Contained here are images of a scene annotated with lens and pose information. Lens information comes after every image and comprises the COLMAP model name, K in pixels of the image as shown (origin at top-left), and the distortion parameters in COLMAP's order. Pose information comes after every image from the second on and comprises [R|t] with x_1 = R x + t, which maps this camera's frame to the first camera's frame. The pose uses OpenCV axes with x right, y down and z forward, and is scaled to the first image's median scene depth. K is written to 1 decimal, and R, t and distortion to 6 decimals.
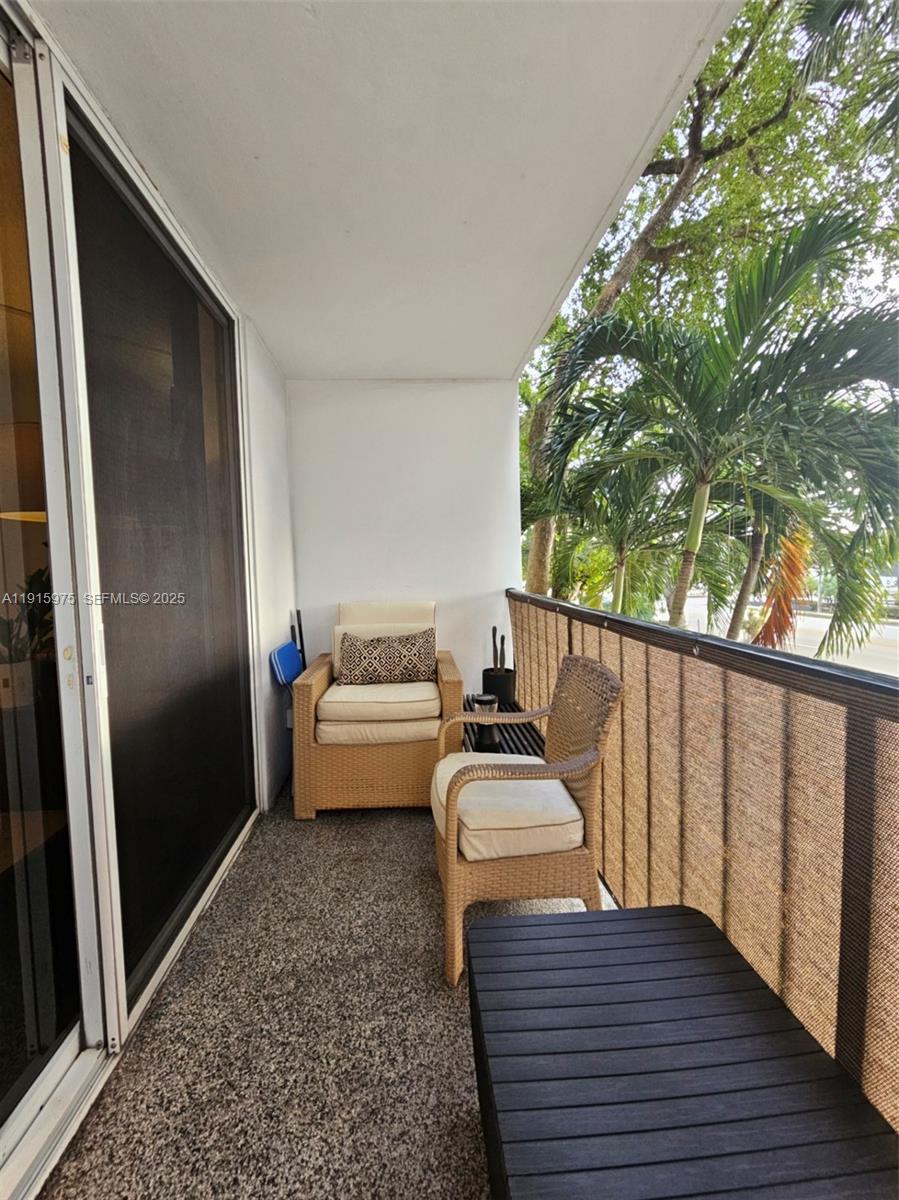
lens RADIAL K [[497.0, 0, 445.3], [0, 497.0, 592.1], [0, 0, 1]] dist [-0.001799, 0.000137]
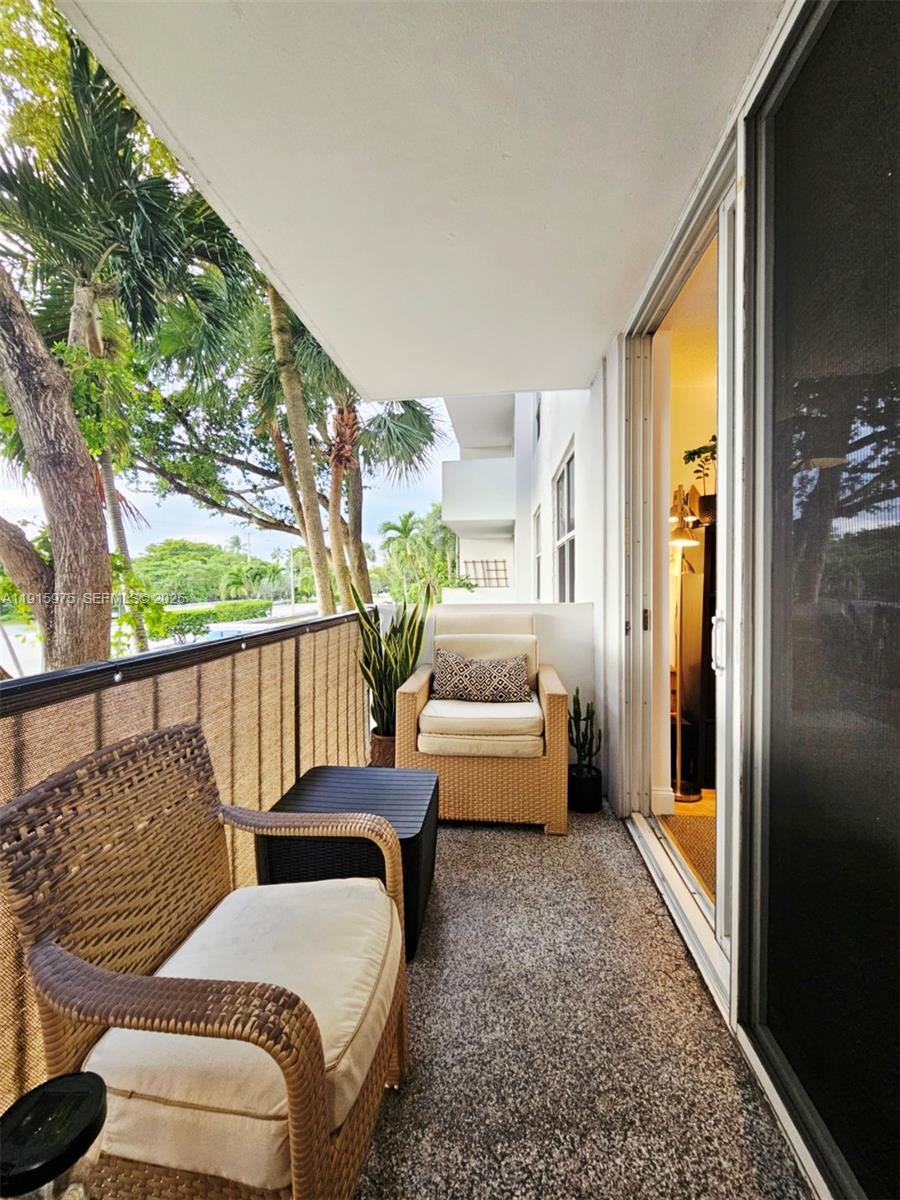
lens RADIAL K [[492.5, 0, 445.4], [0, 492.5, 594.5], [0, 0, 1]] dist [0.002438, 0.000571]
pose [[-0.981668, 0.028800, 0.188413, -0.247057], [0.042528, 0.996694, 0.069231, -0.080269], [-0.185796, 0.075974, -0.979647, 1.801831]]
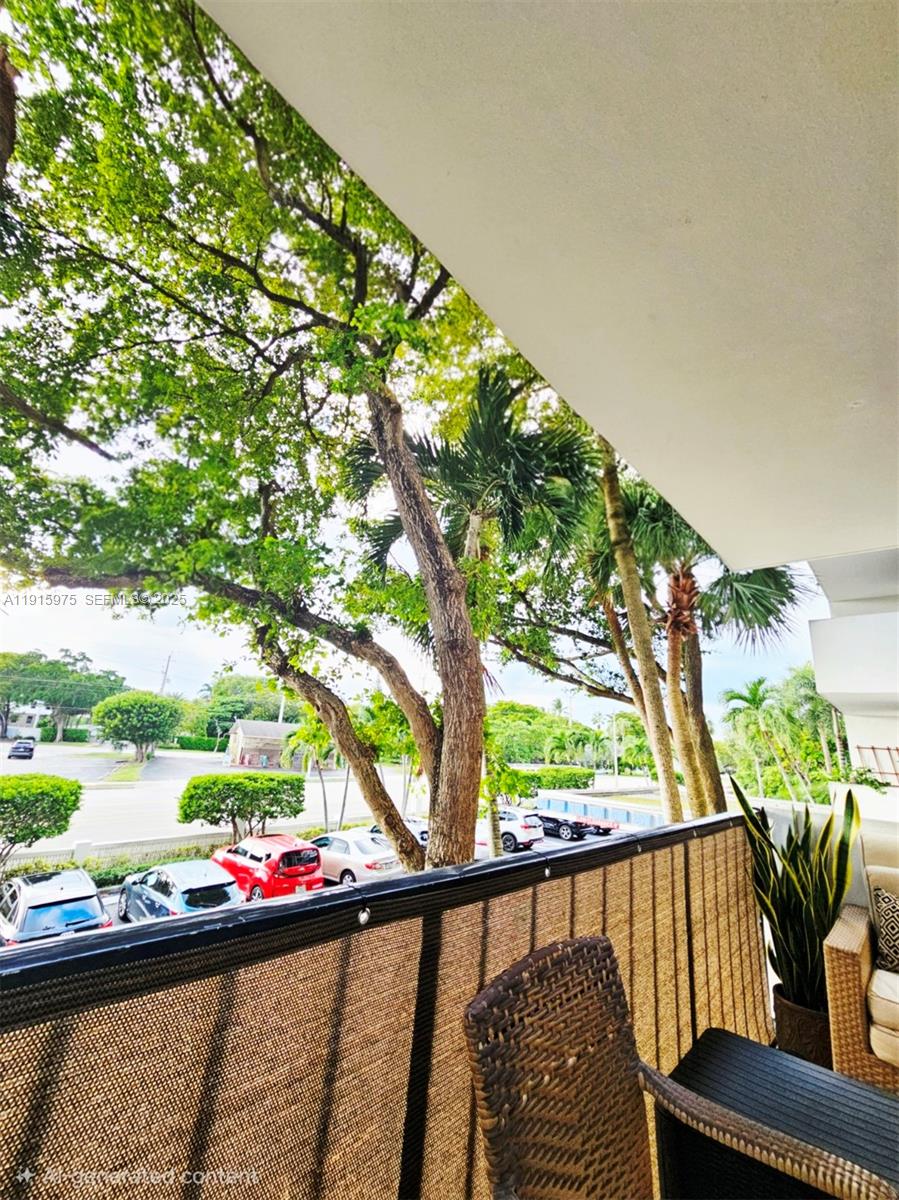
lens RADIAL K [[497.0, 0, 445.3], [0, 497.0, 592.1], [0, 0, 1]] dist [-0.001799, 0.000137]
pose [[-0.696061, 0.176008, 0.696075, -0.075209], [-0.022434, 0.963682, -0.266109, -0.158361], [-0.717632, -0.200844, -0.666833, 1.928551]]
